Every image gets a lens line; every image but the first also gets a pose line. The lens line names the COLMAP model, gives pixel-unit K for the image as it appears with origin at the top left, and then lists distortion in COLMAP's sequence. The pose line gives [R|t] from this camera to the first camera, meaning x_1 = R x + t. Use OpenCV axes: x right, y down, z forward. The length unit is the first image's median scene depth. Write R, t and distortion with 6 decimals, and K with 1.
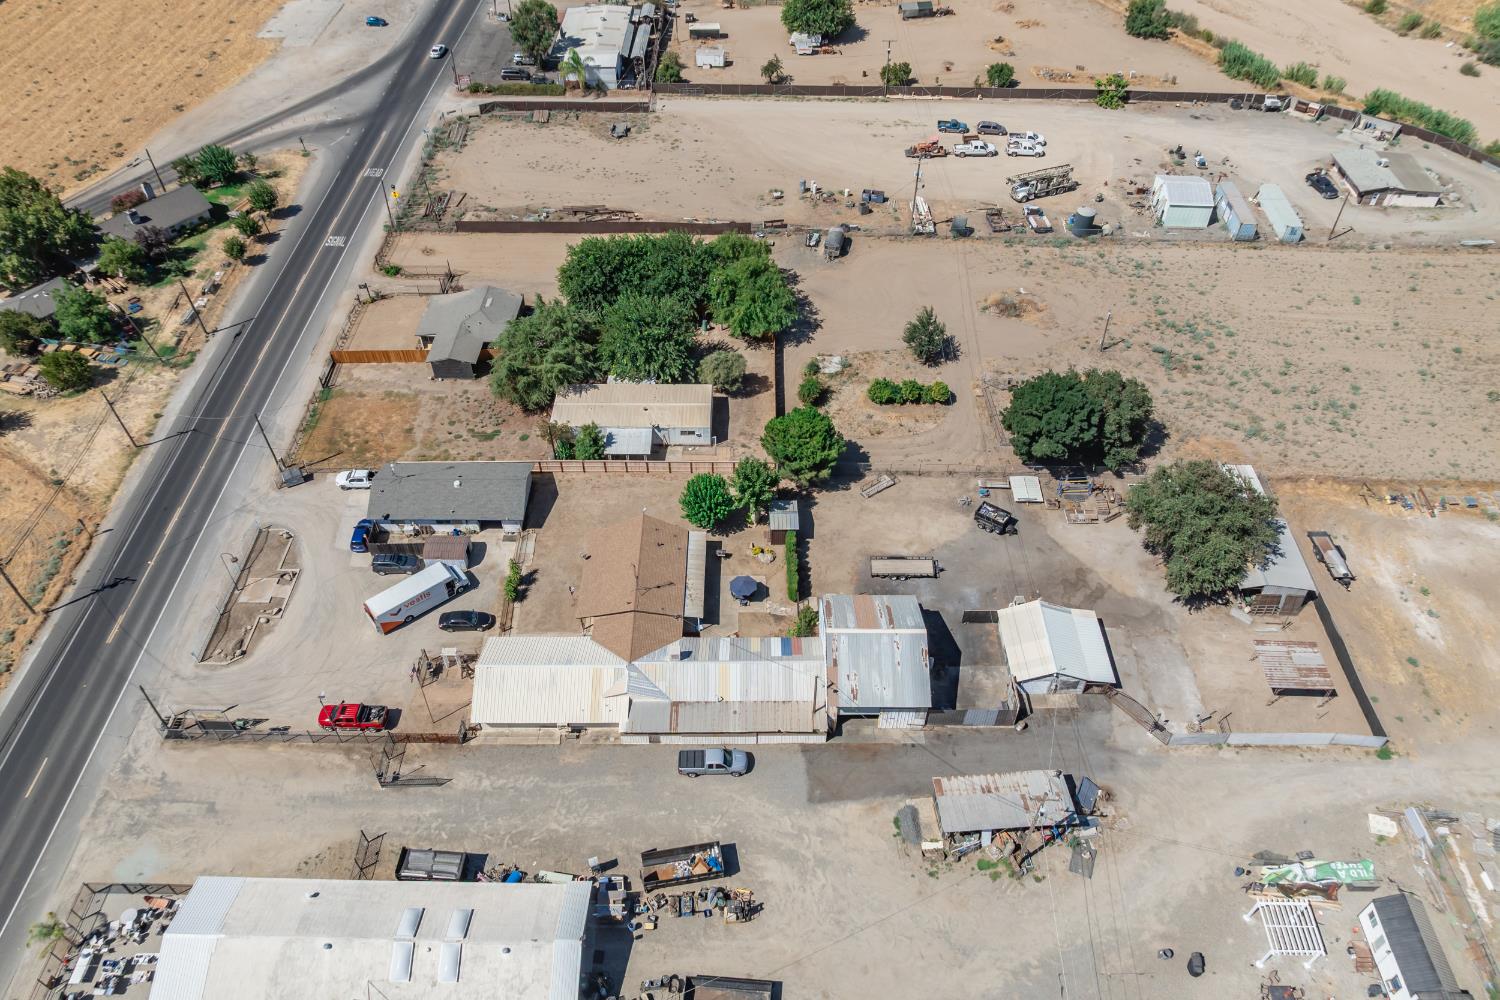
lens RADIAL K [[1056.3, 0, 752.4], [0, 1056.3, 495.7], [0, 0, 1]] dist [-0.048114, 0.019041]
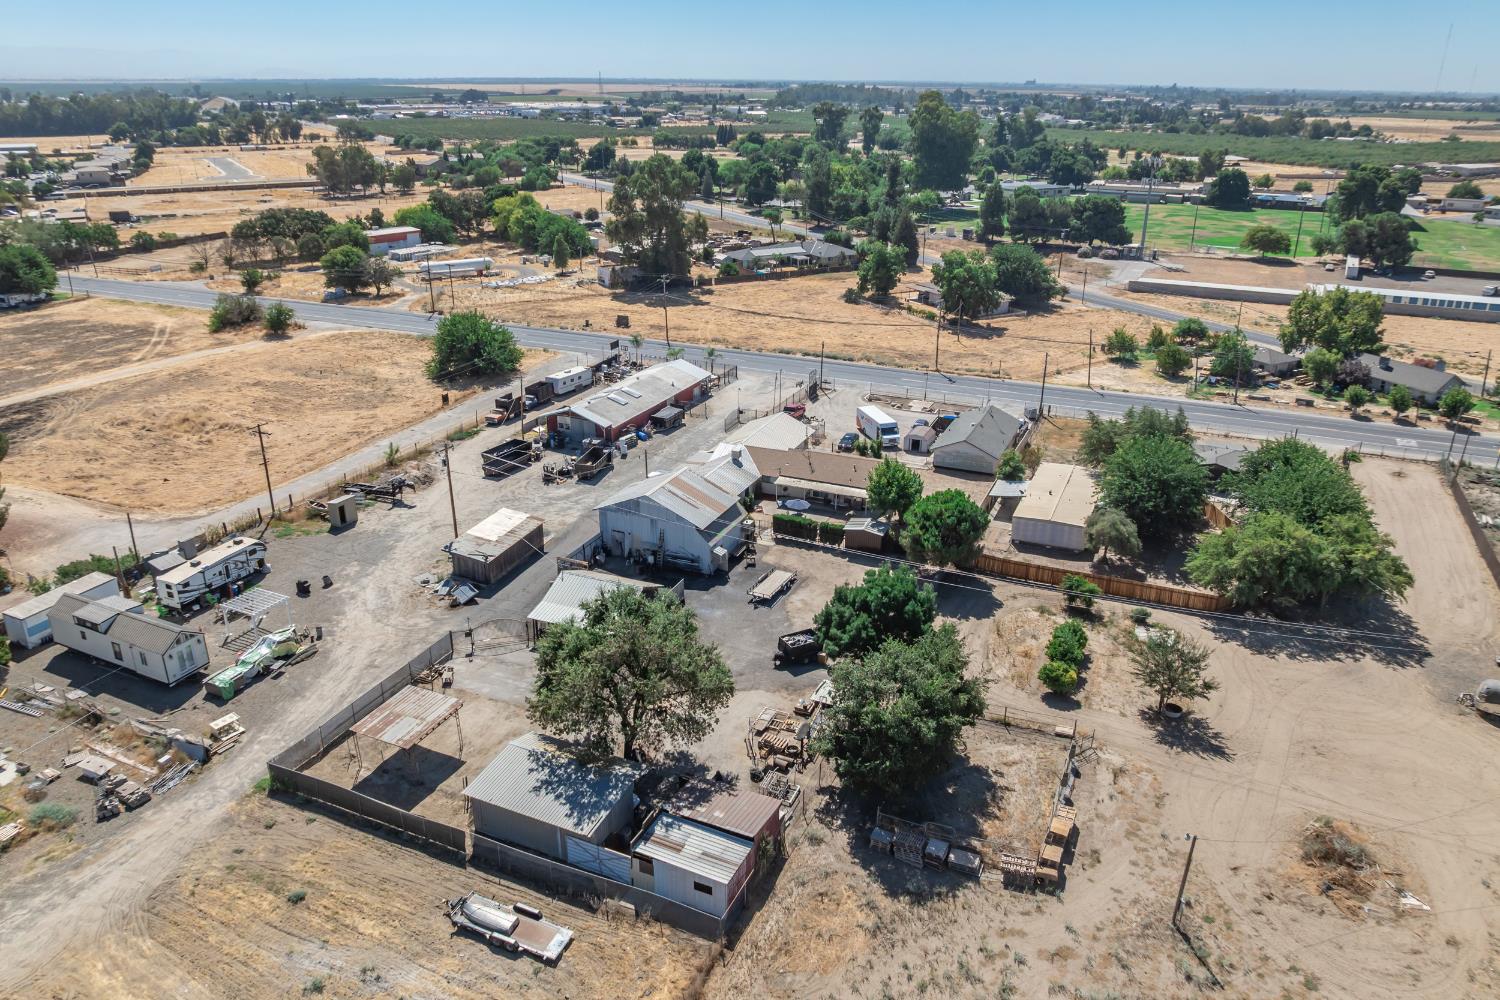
lens RADIAL K [[1056.3, 0, 750.0], [0, 1056.3, 491.2], [0, 0, 1]] dist [-0.048114, 0.019041]
pose [[-0.395174, 0.335218, -0.855258, 0.800407], [-0.657172, 0.547364, 0.518186, -0.388721], [0.641843, 0.766826, 0.003992, 0.801851]]
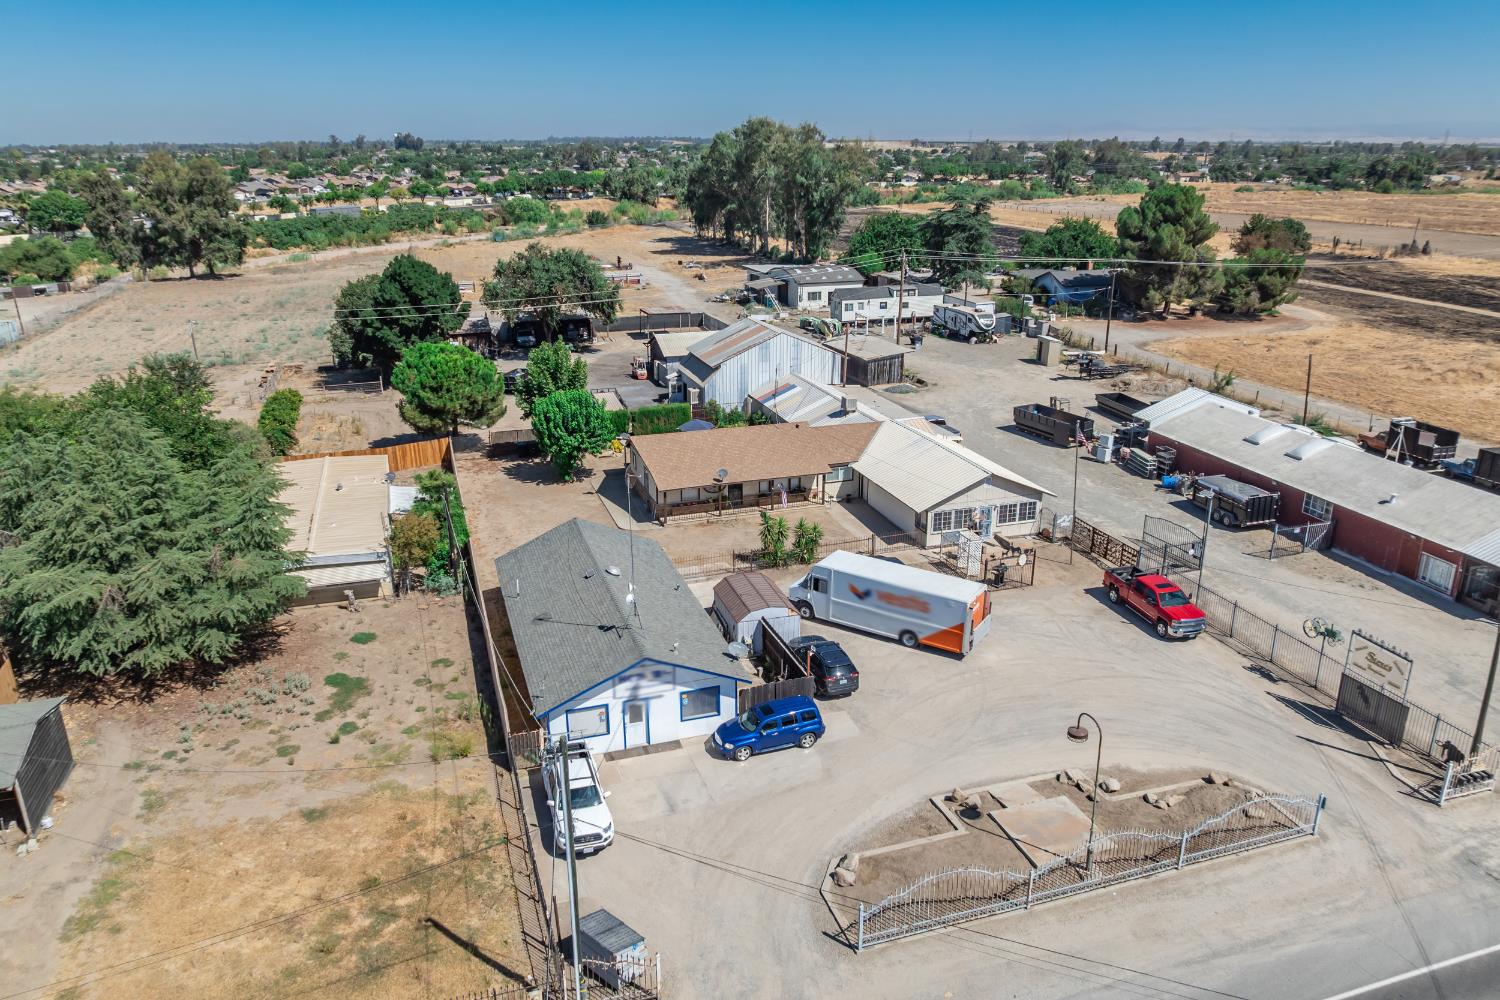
lens RADIAL K [[1056.3, 0, 756.9], [0, 1056.3, 495.4], [0, 0, 1]] dist [-0.048114, 0.019041]
pose [[-0.322802, -0.306260, 0.895547, -0.615005], [0.670358, 0.593977, 0.444760, -0.166865], [-0.668146, 0.743906, 0.013567, 0.840005]]
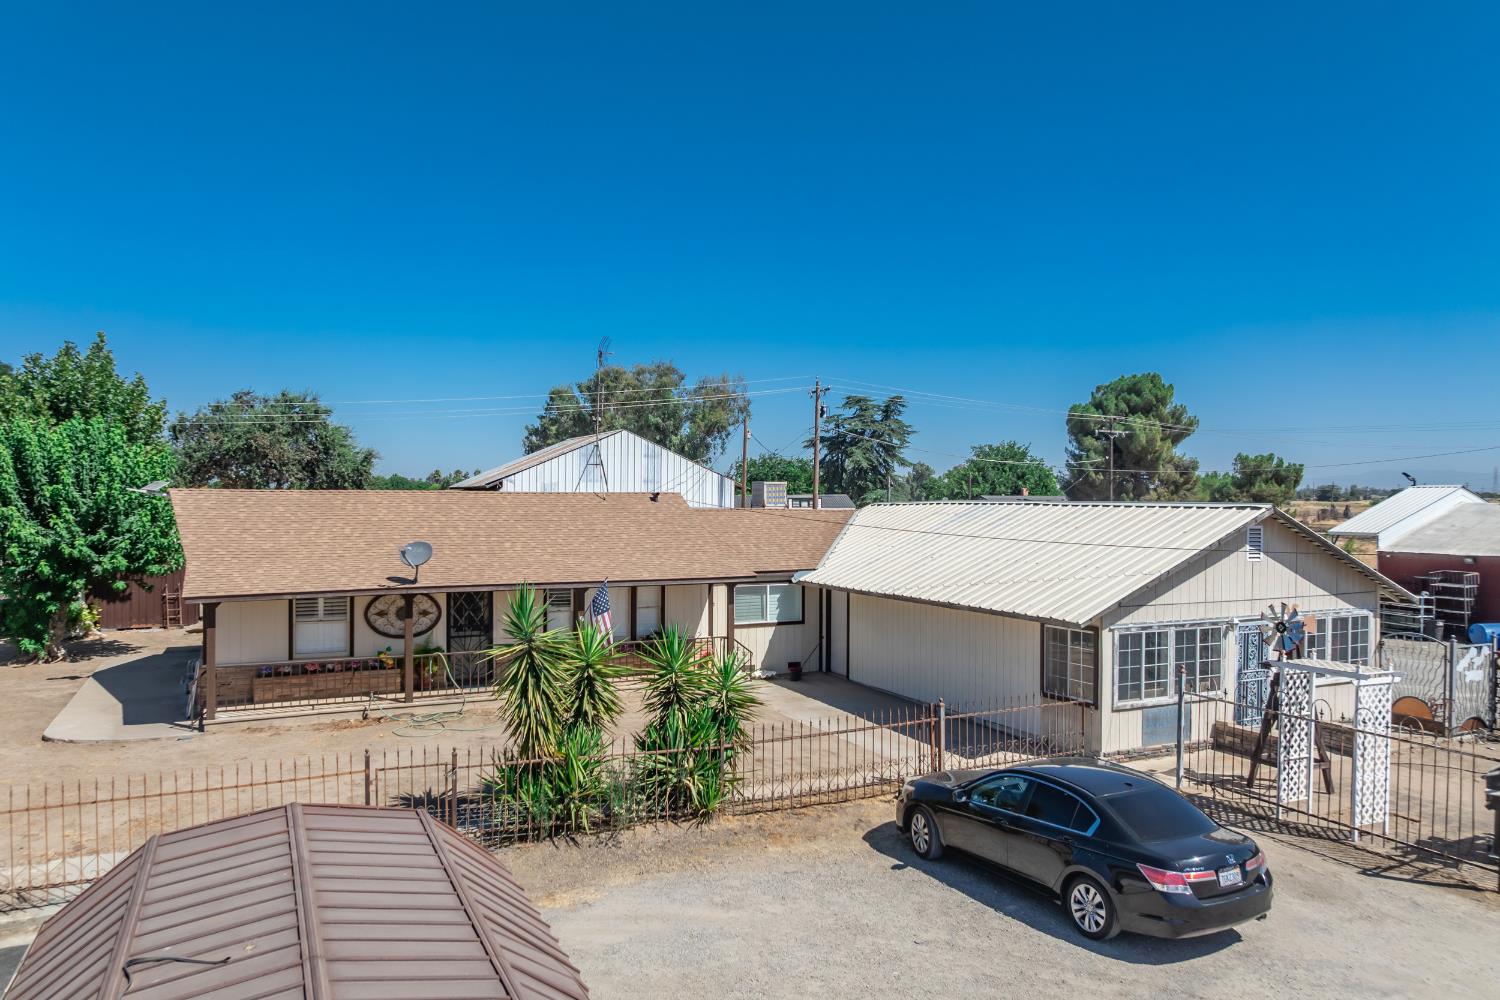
lens RADIAL K [[1056.3, 0, 754.3], [0, 1056.3, 504.2], [0, 0, 1]] dist [-0.048114, 0.019041]
pose [[-0.444649, -0.009200, 0.895657, -0.306413], [0.632492, 0.704811, 0.321240, 0.024024], [-0.634224, 0.709336, -0.307575, 0.861831]]
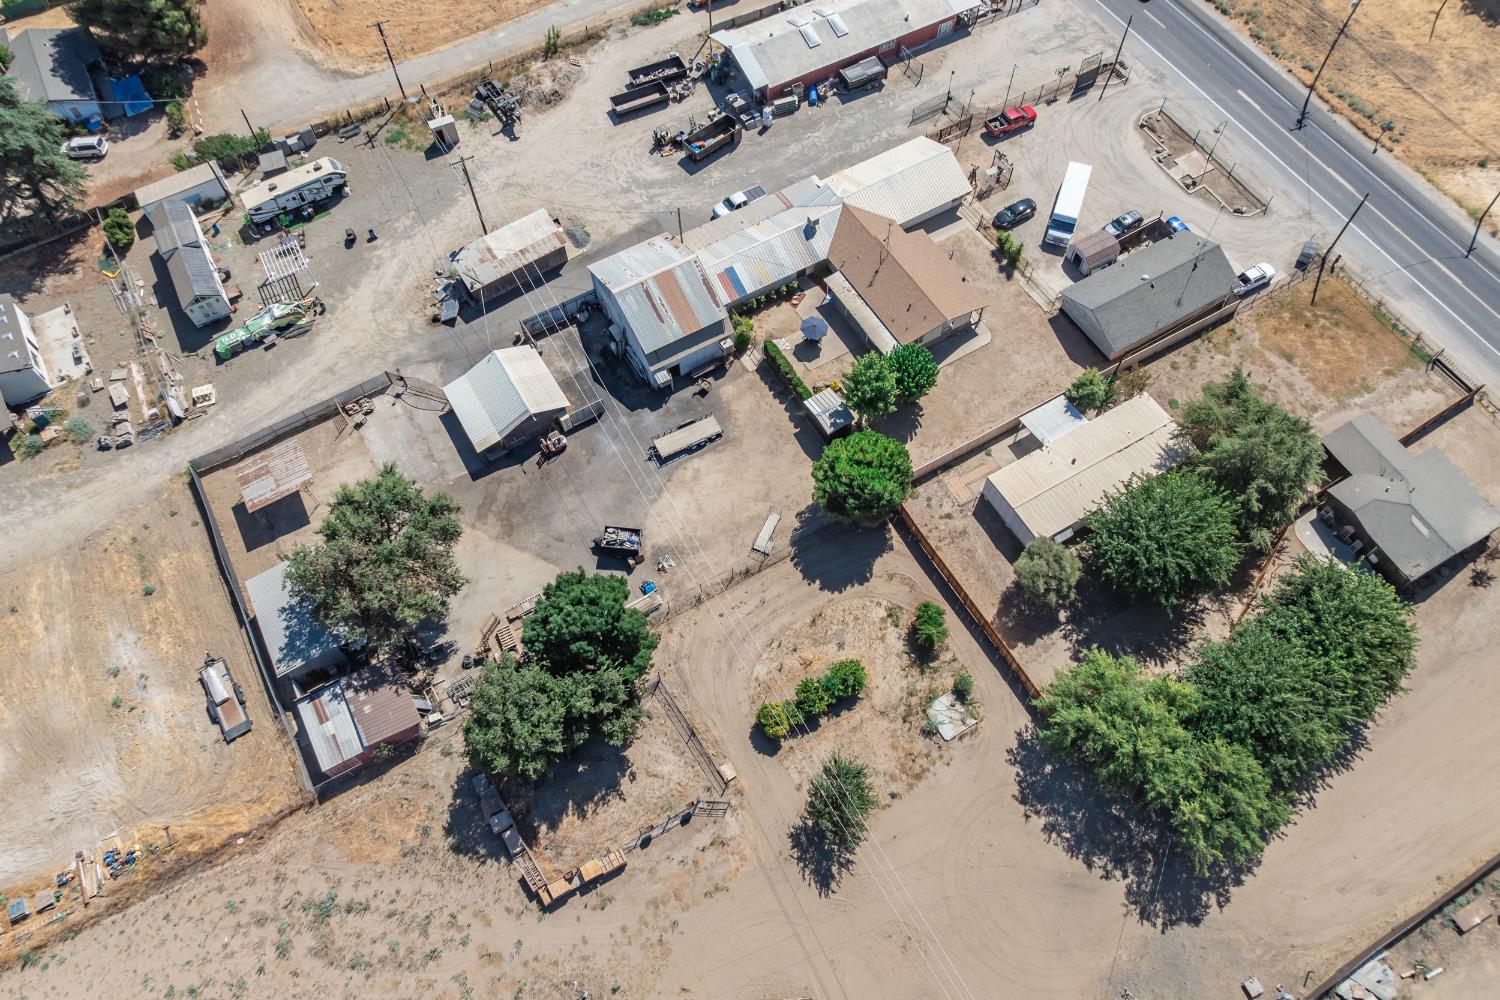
lens RADIAL K [[1056.3, 0, 750.4], [0, 1056.3, 497.9], [0, 0, 1]] dist [-0.048114, 0.019041]
pose [[-0.861643, 0.449380, -0.235860, 0.291841], [-0.353670, -0.198358, 0.914096, -0.694764], [0.363992, 0.871041, 0.329845, 0.666154]]
